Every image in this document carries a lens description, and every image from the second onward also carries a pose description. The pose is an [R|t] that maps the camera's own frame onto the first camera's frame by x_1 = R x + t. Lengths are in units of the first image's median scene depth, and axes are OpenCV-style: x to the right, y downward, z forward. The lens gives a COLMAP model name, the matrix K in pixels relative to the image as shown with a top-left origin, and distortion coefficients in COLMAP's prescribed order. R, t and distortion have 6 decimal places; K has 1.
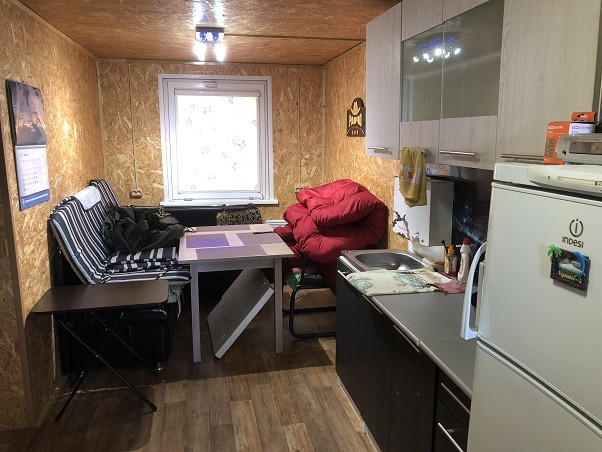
lens RADIAL K [[504.1, 0, 301.0], [0, 504.1, 226.0], [0, 0, 1]] dist [0.118344, -0.312805]
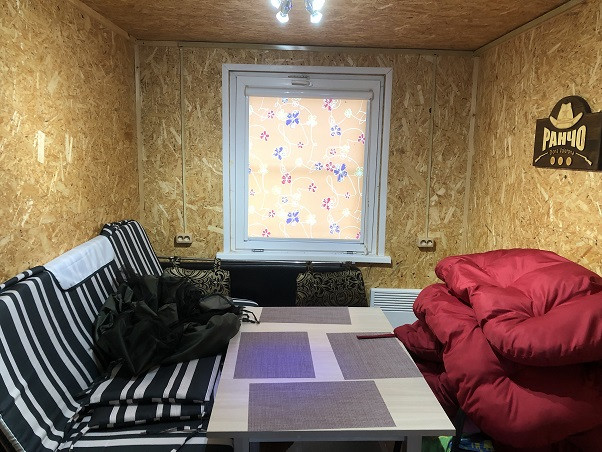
lens RADIAL K [[504.1, 0, 301.0], [0, 504.1, 226.0], [0, 0, 1]] dist [0.118344, -0.312805]
pose [[0.985090, 0.047628, -0.165316, -0.057922], [-0.052342, 0.998334, -0.024275, -0.074545], [0.163885, 0.032566, 0.985942, 0.360110]]
